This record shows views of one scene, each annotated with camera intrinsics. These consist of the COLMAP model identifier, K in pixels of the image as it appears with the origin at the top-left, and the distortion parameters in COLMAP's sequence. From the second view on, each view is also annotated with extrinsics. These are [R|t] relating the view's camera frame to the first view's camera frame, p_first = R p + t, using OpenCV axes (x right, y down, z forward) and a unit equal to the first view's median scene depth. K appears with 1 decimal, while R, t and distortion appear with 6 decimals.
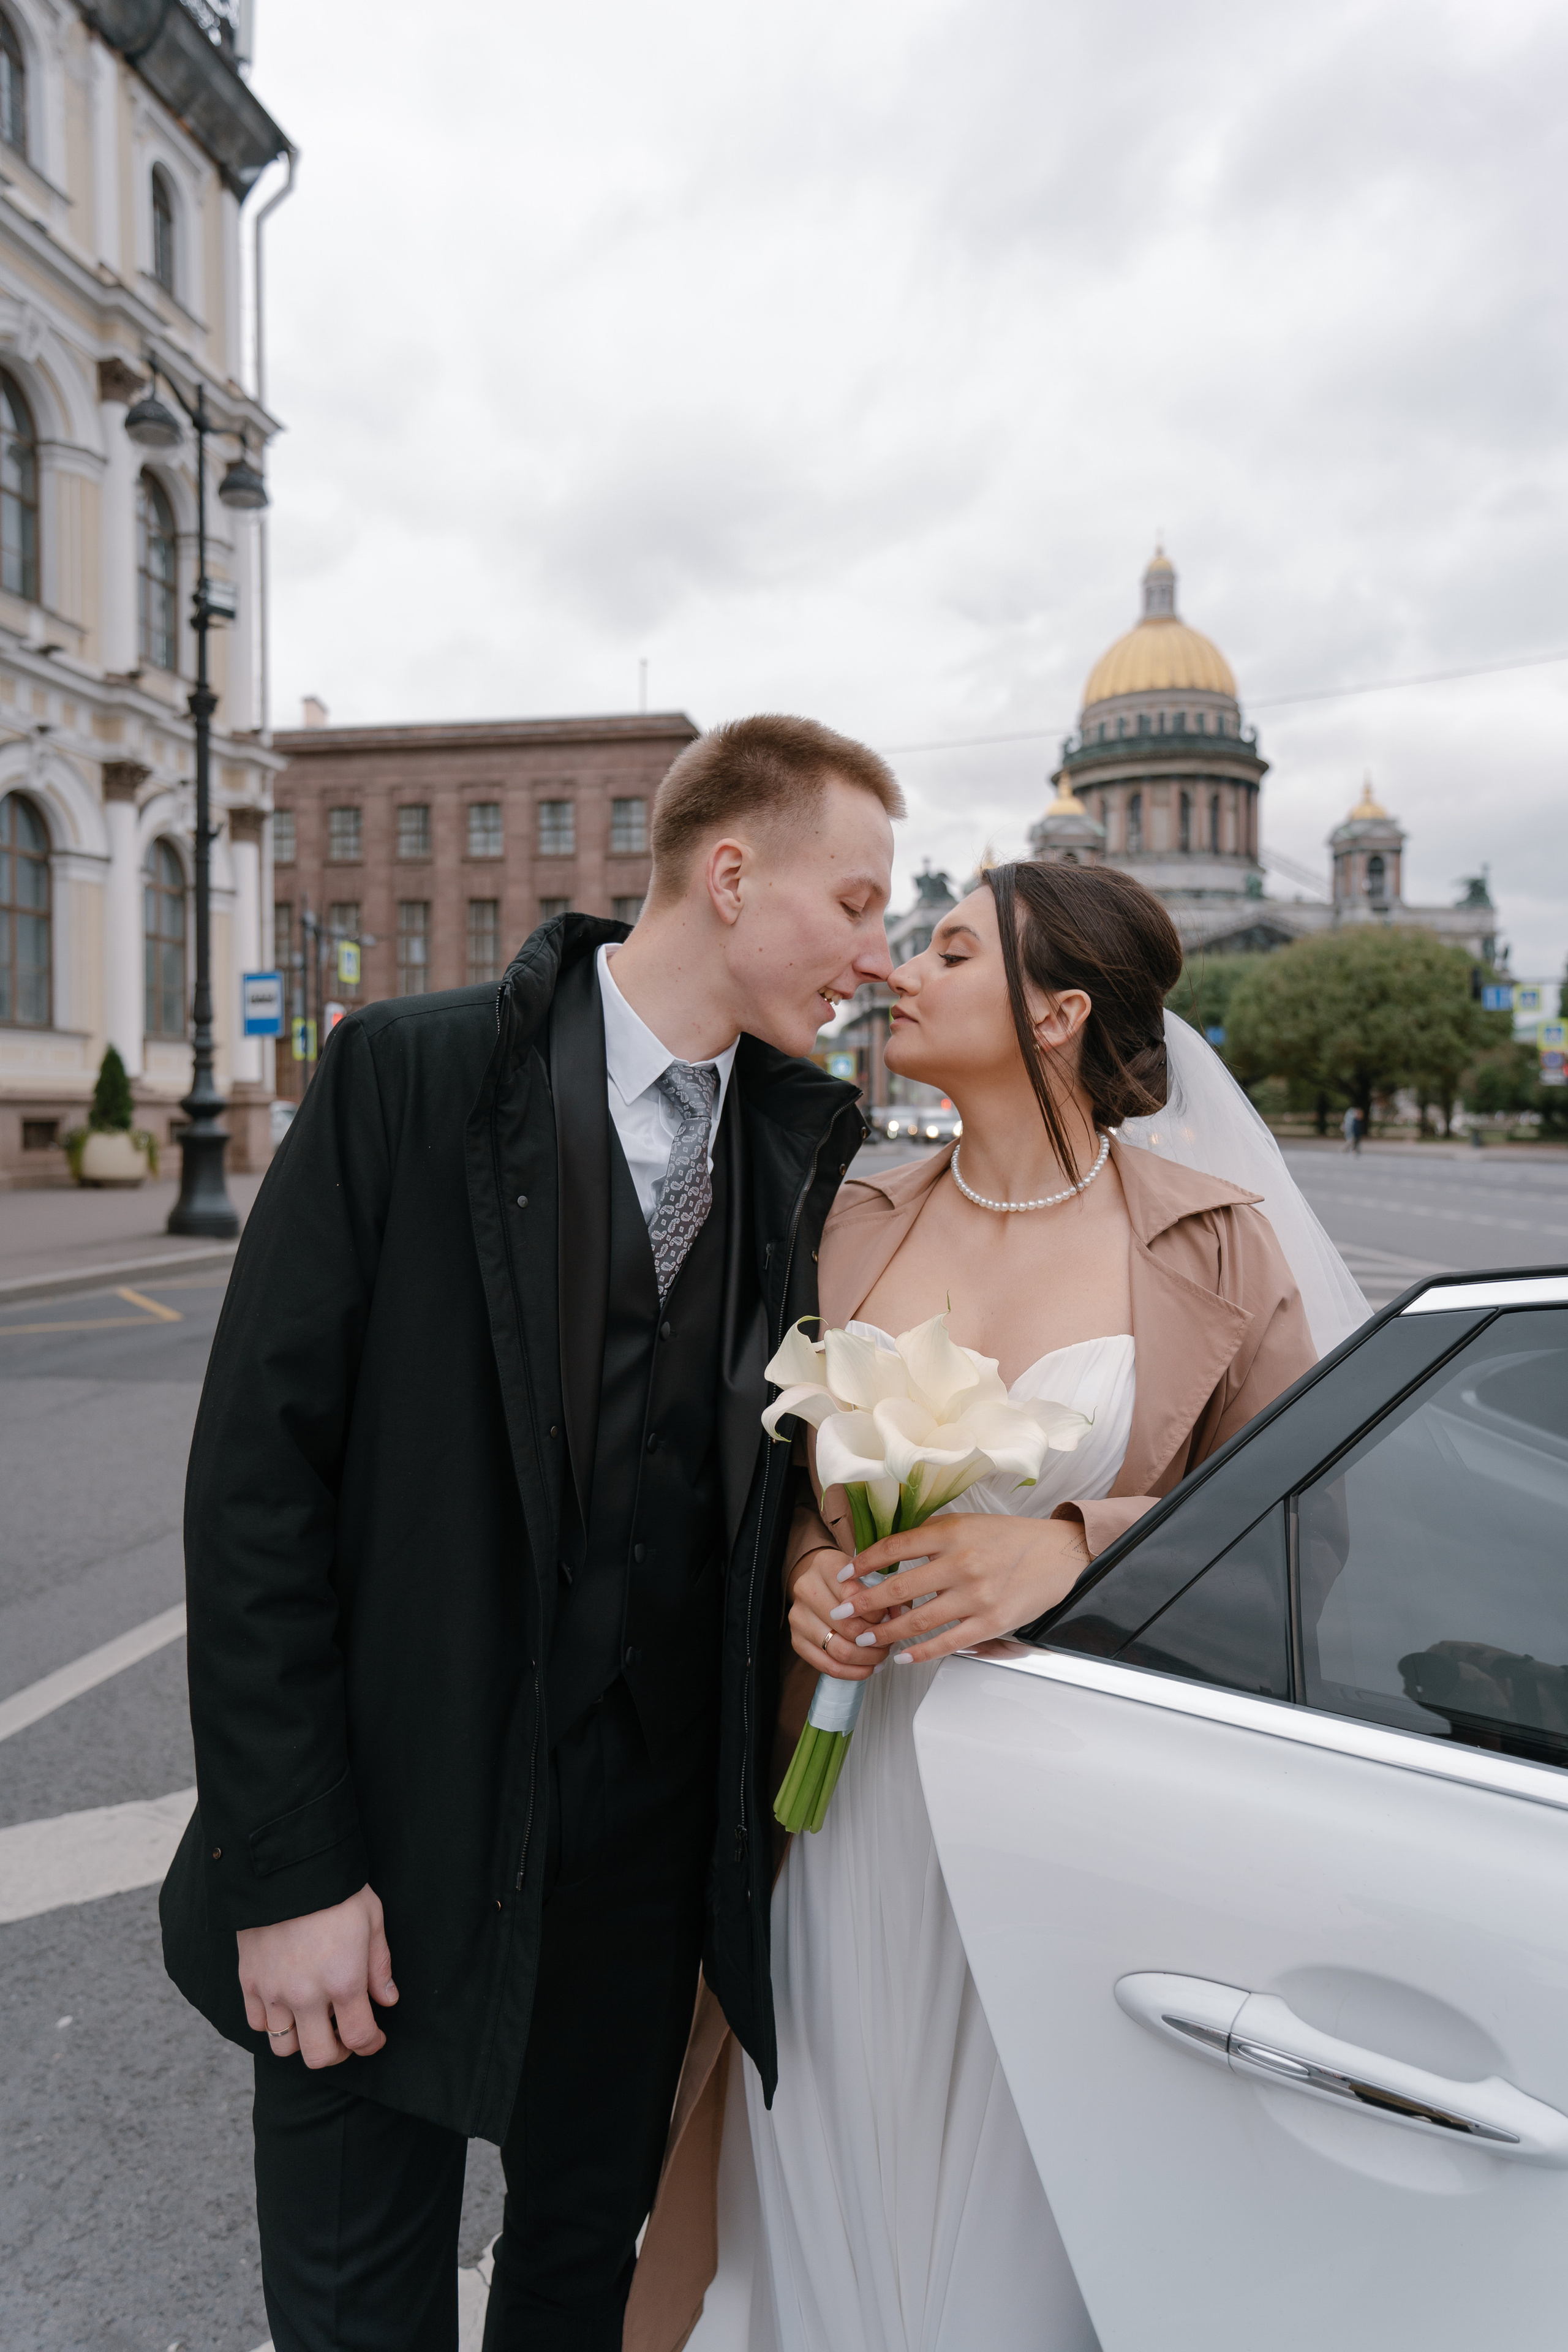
lens RADIAL K [[1423.1, 0, 763.2], [0, 1423.1, 1153.8], [0, 0, 1]] dist [-0.023587, 0.041061]
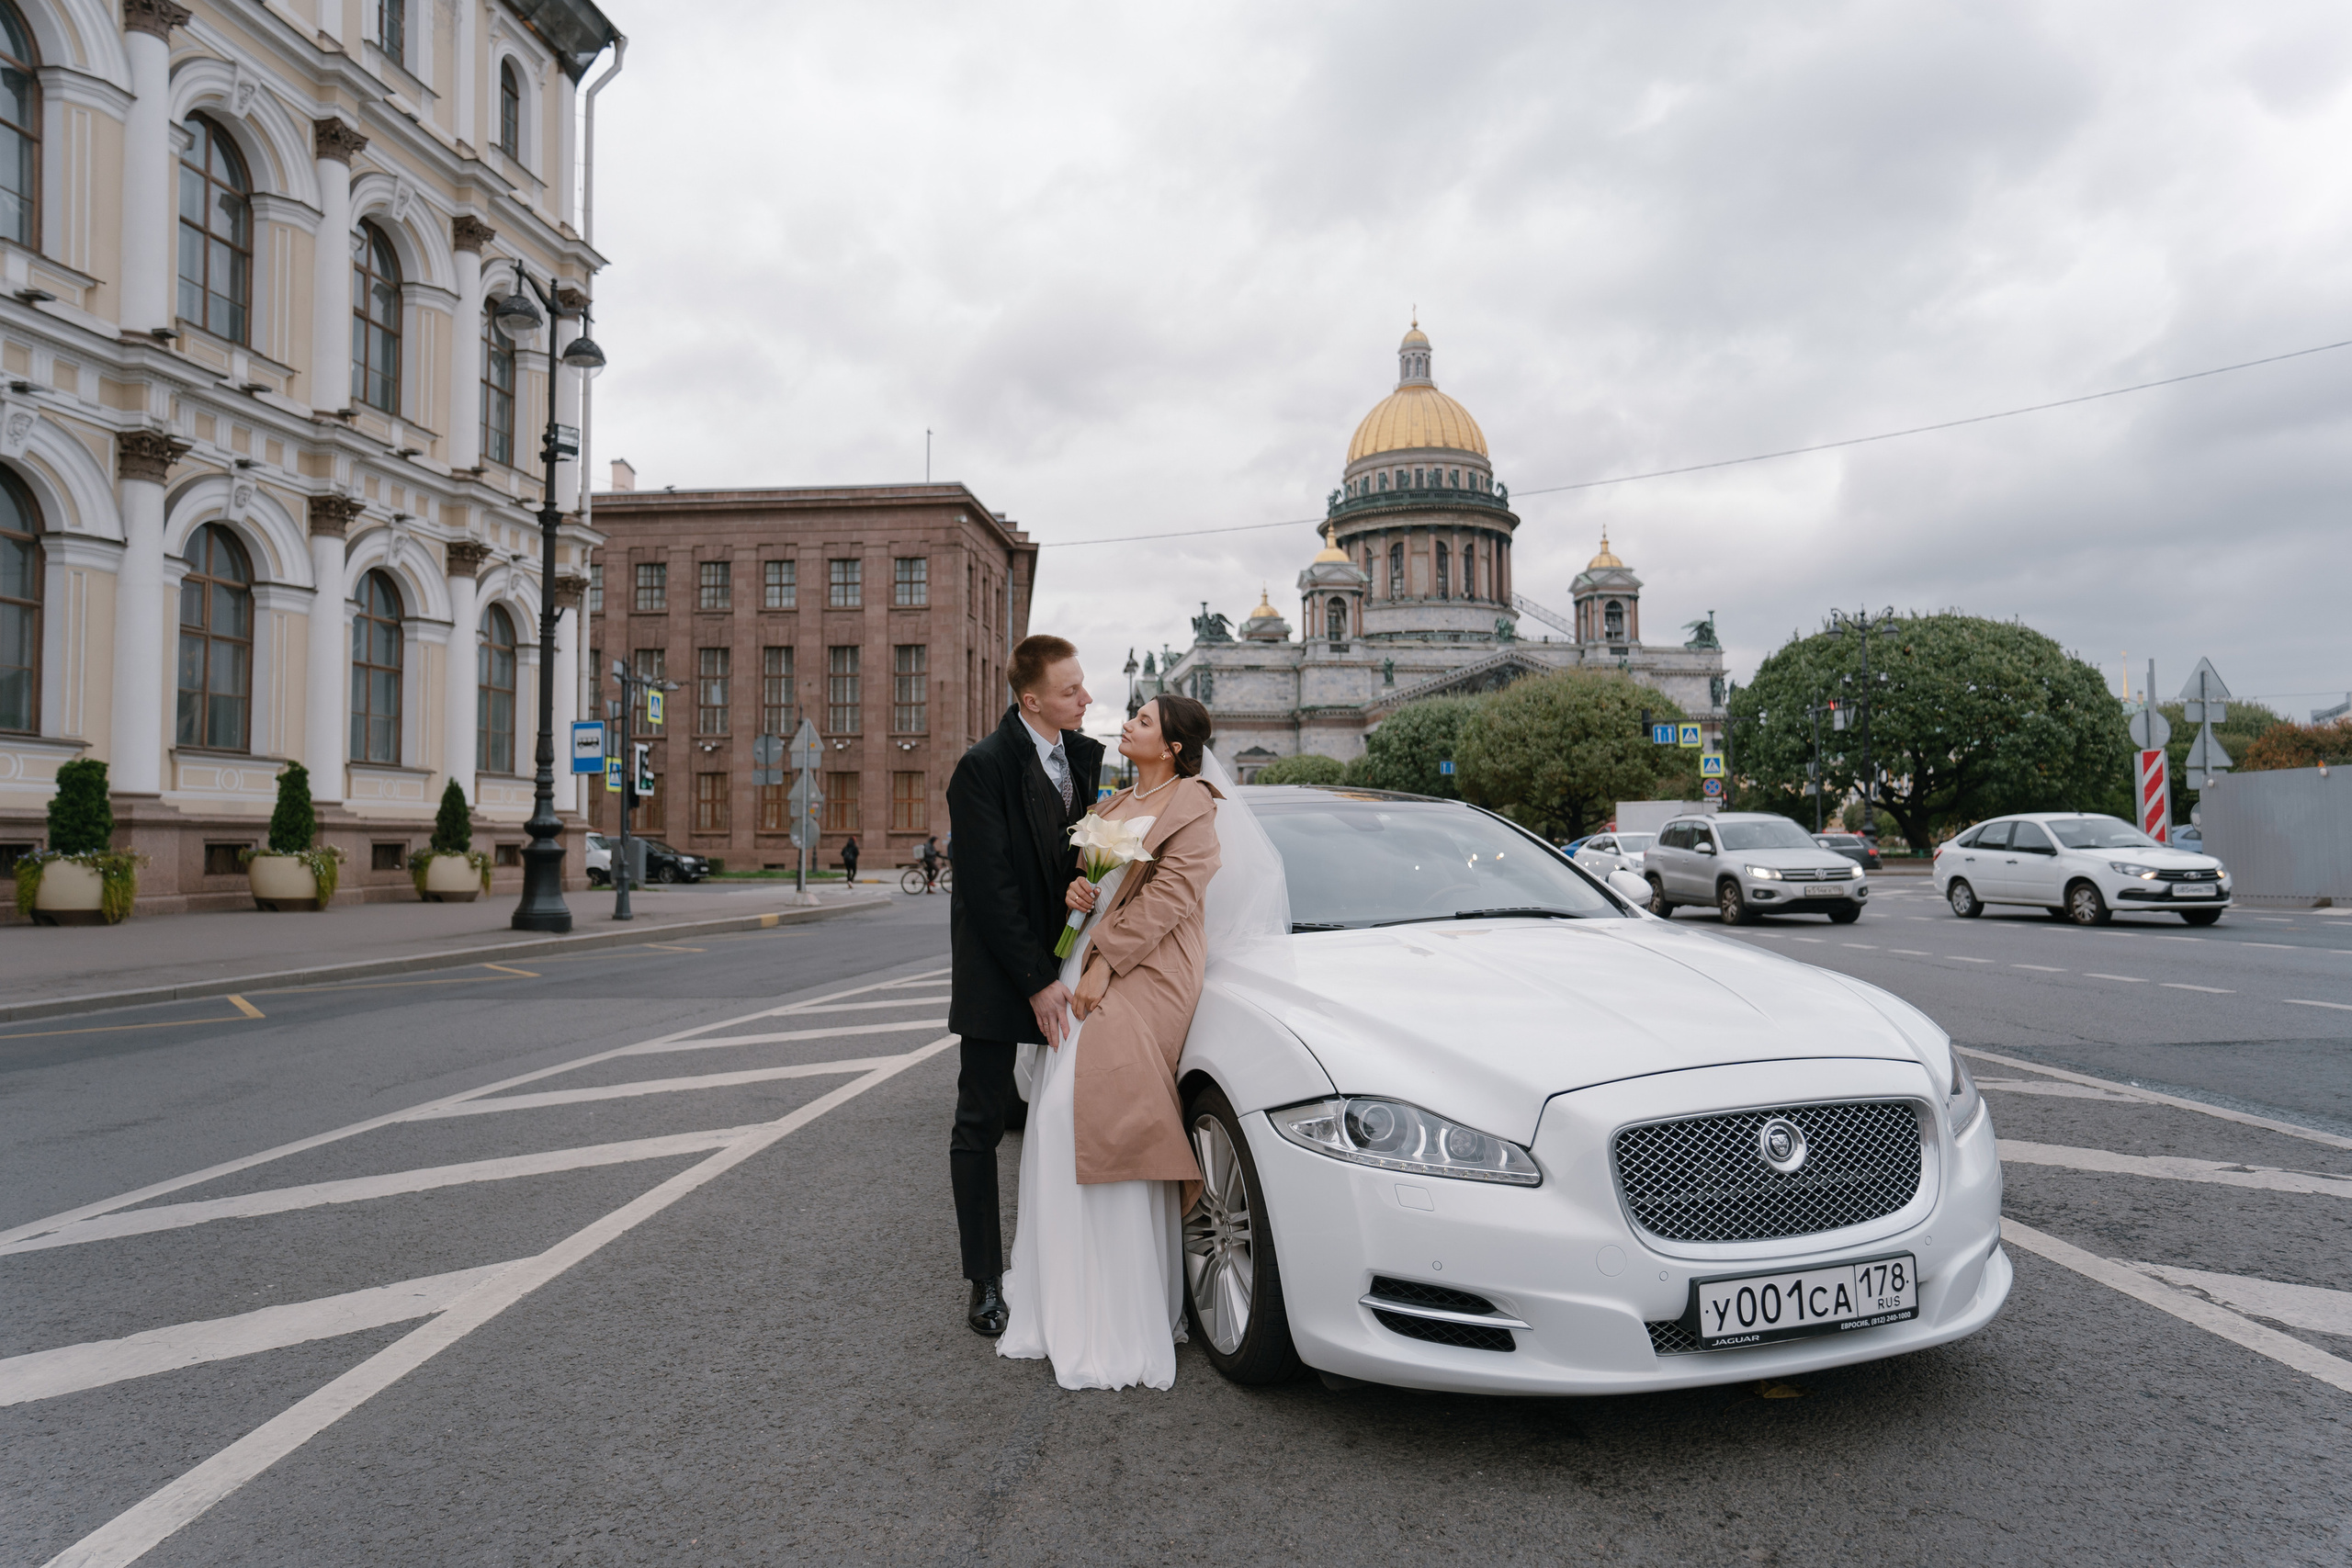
lens RADIAL K [[1422.1, 0, 1176.0], [0, 1422.1, 784.0], [0, 0, 1]] dist [-0.028783, 0.049290]
pose [[0.997104, -0.004719, 0.075902, 0.027435], [0.010110, 0.997439, -0.070799, 0.008321], [-0.075374, 0.071361, 0.994599, -0.113531]]
